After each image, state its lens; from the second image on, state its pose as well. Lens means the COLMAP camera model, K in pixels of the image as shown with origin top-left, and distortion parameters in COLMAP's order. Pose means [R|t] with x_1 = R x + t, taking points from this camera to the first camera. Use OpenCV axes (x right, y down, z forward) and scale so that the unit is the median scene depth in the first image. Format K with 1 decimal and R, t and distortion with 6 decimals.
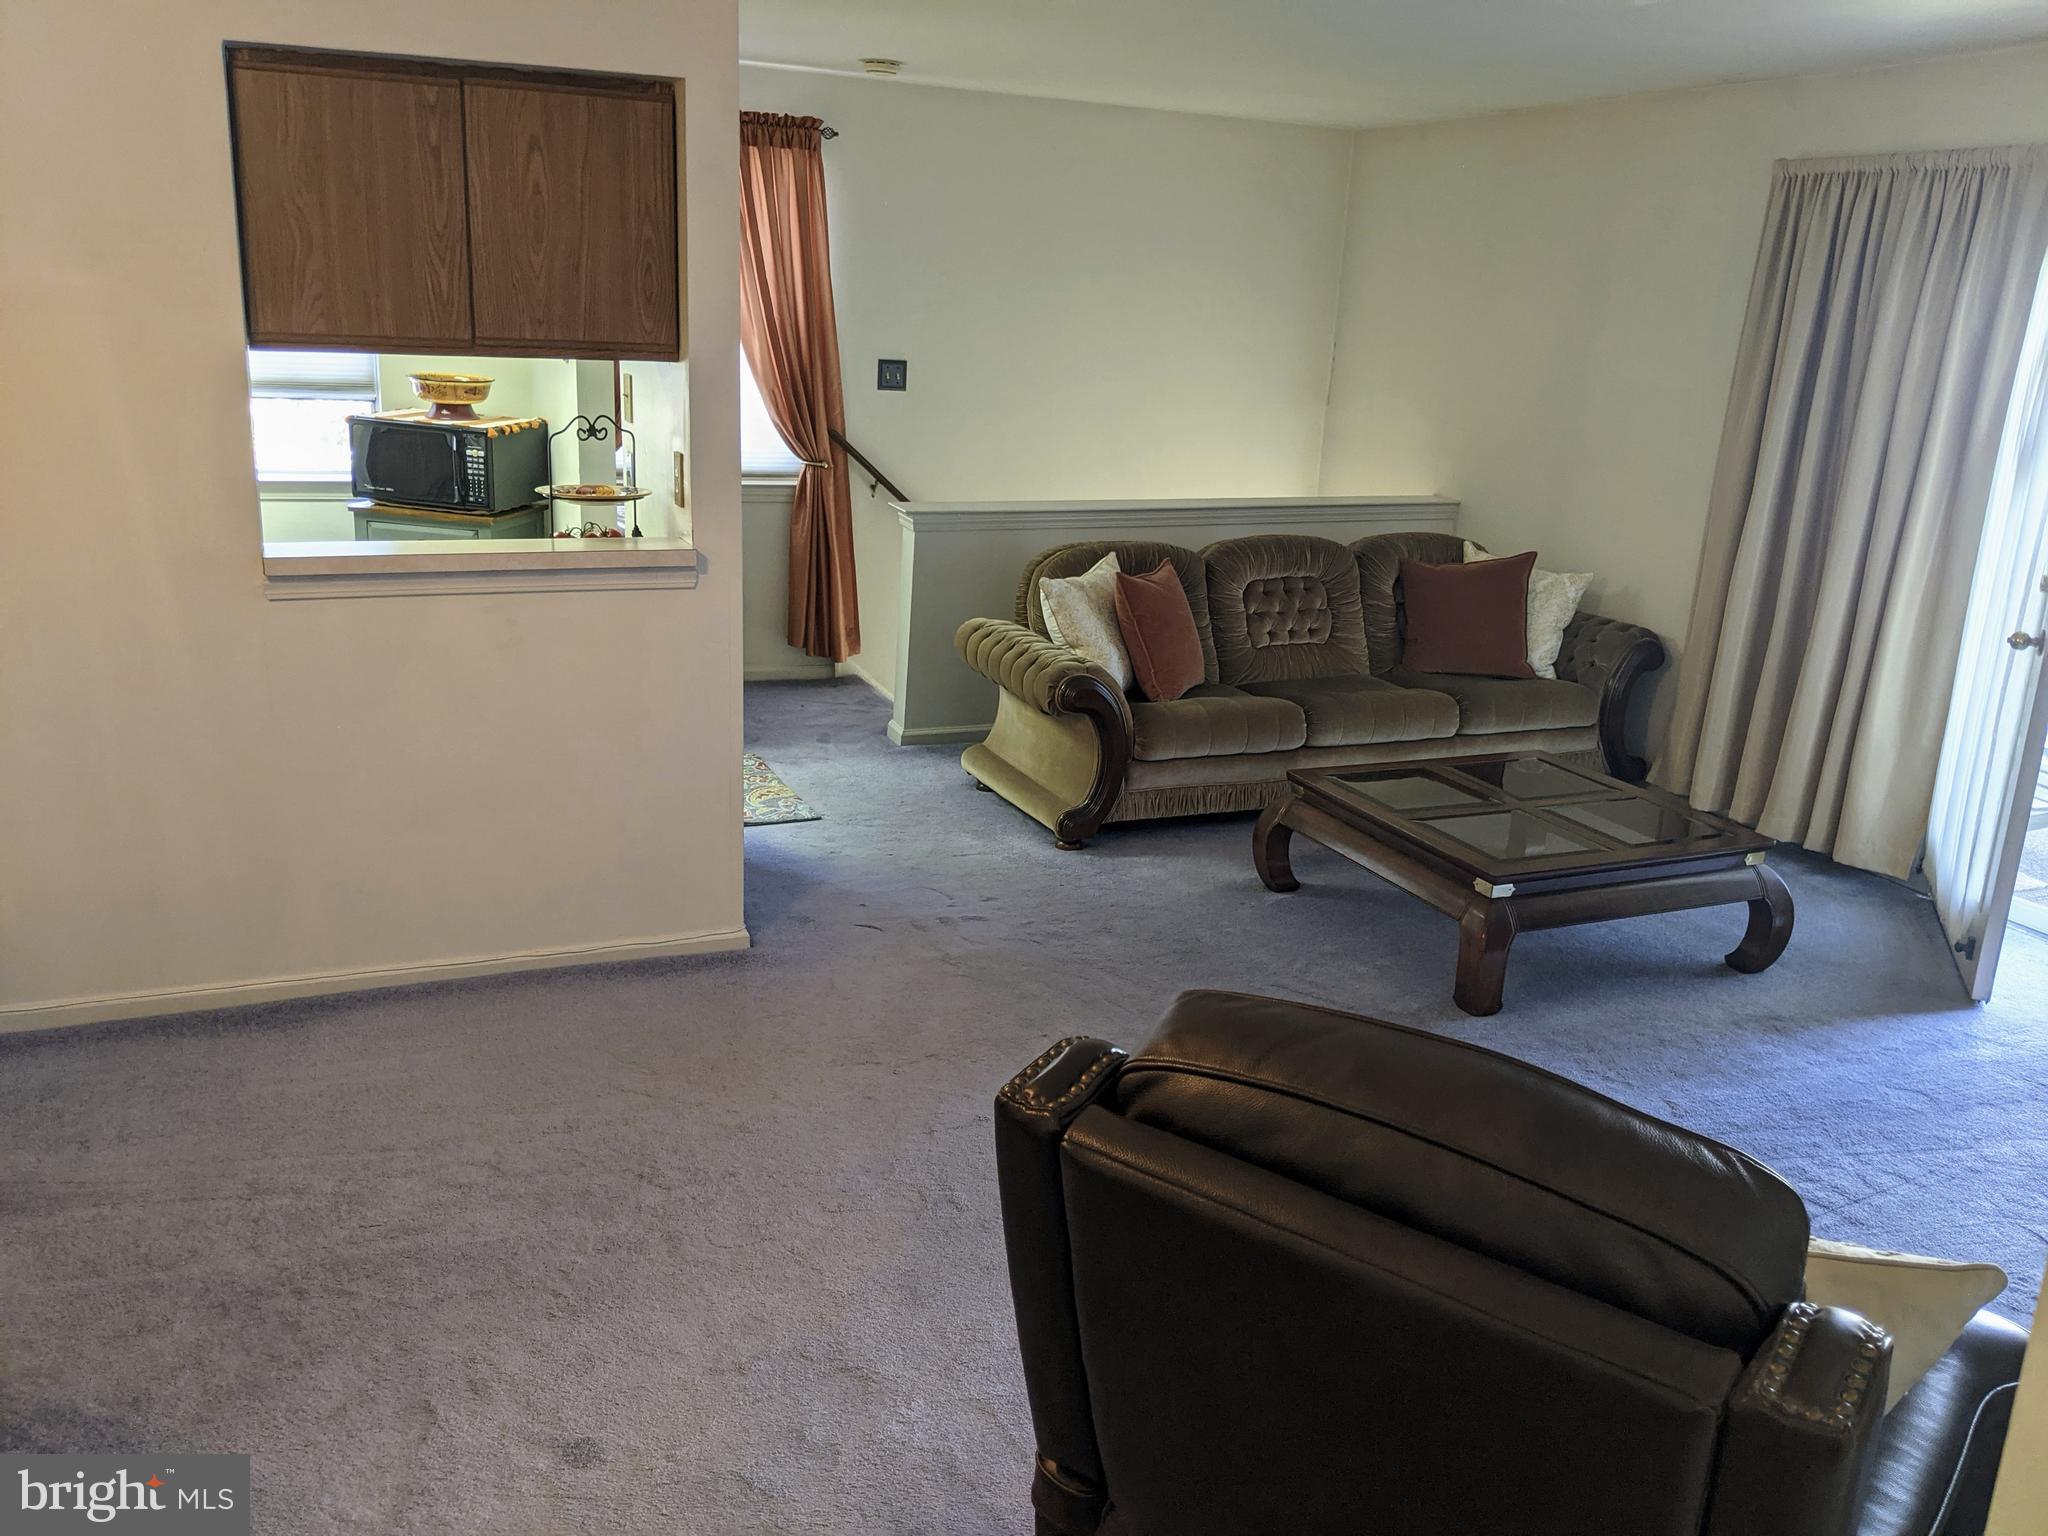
lens RADIAL K [[1674.5, 0, 997.4], [0, 1674.5, 777.9], [0, 0, 1]] dist [0.063328, -0.124960]
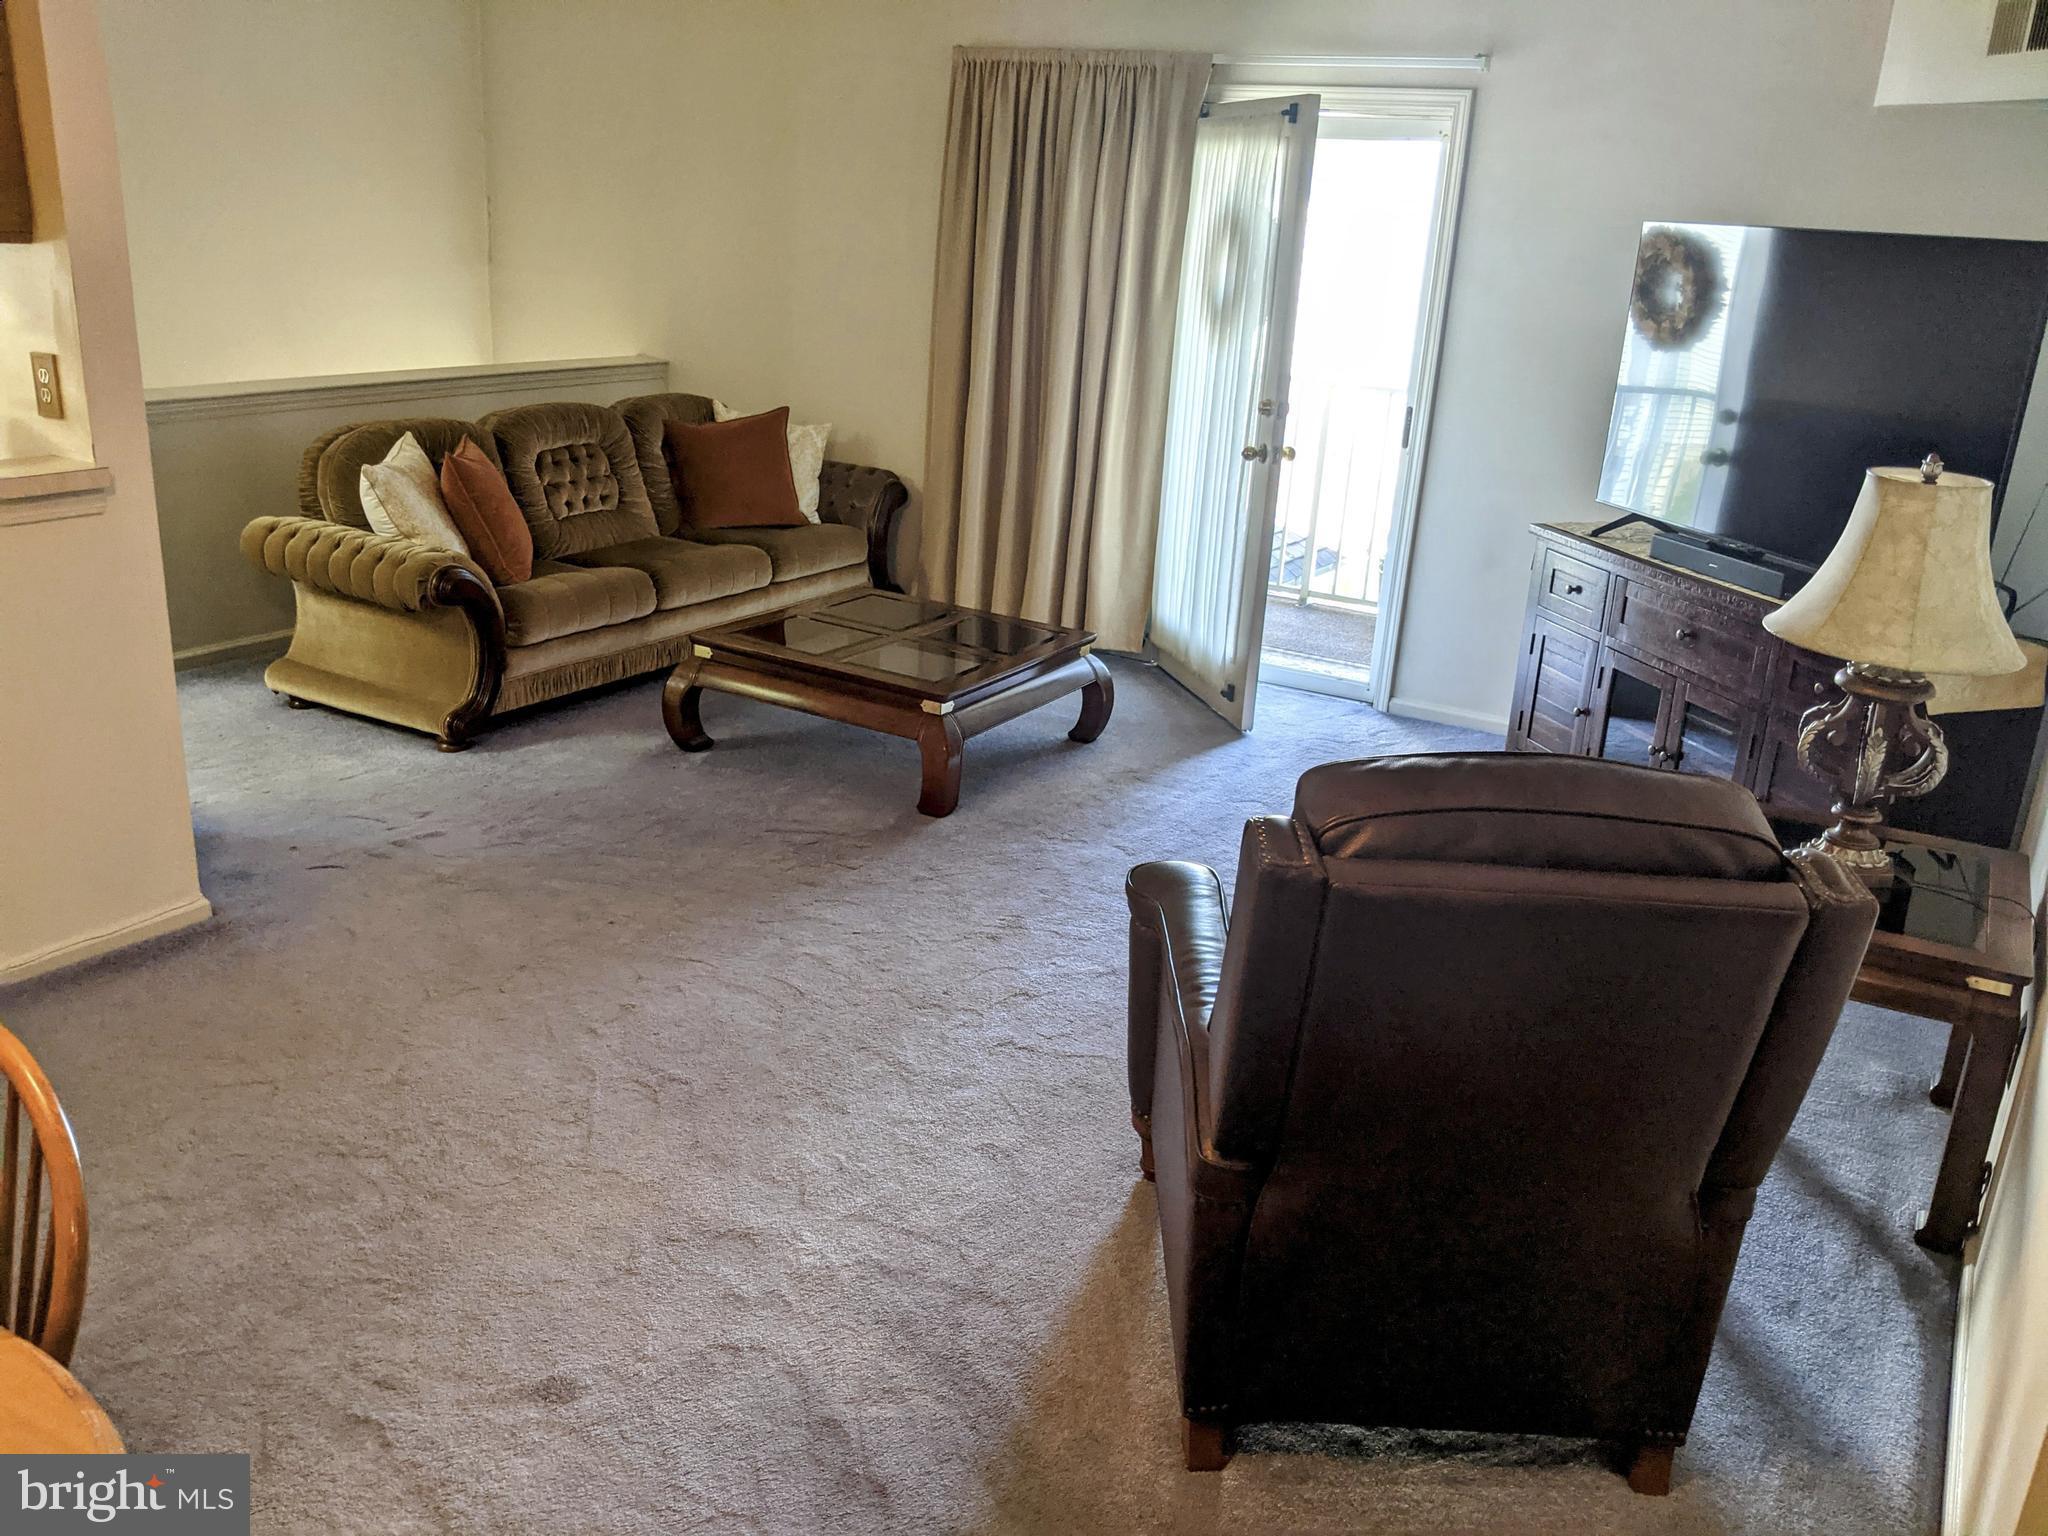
lens RADIAL K [[1750.8, 0, 1028.4], [0, 1750.8, 768.6], [0, 0, 1]] dist [0.222940, -0.662849]
pose [[0.779912, -0.185267, 0.597841, -0.311667], [0.140662, 0.982634, 0.121011, -0.023859], [-0.609878, -0.010285, 0.792429, 0.004945]]
